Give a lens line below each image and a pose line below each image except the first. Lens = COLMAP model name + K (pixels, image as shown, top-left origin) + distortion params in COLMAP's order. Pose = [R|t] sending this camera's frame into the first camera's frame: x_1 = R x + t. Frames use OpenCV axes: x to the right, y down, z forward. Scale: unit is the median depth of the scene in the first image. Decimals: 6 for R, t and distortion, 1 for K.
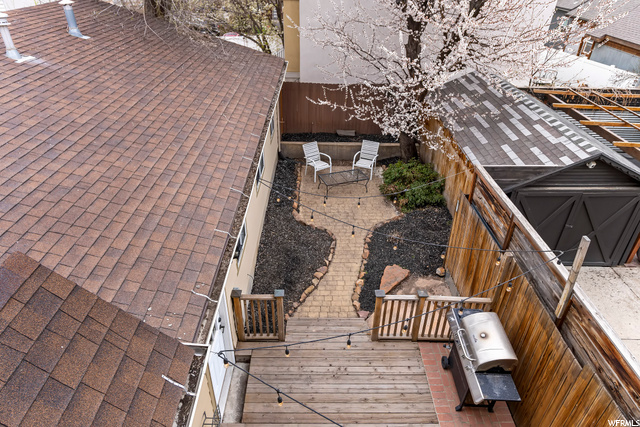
lens RADIAL K [[419.1, 0, 324.3], [0, 419.1, 204.3], [0, 0, 1]] dist [-0.001384, -0.000658]
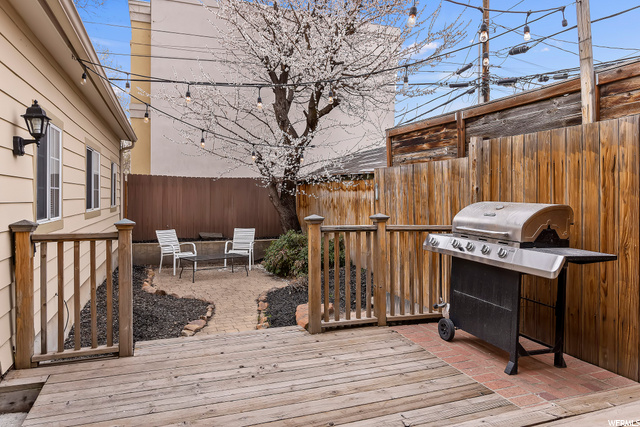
lens RADIAL K [[419.1, 0, 322.1], [0, 419.1, 196.0], [0, 0, 1]] dist [-0.001384, -0.000658]
pose [[0.939515, -0.015671, 0.342148, -0.057680], [0.189996, 0.855011, -0.482554, 0.467542], [-0.284978, 0.518373, 0.806273, 0.505150]]
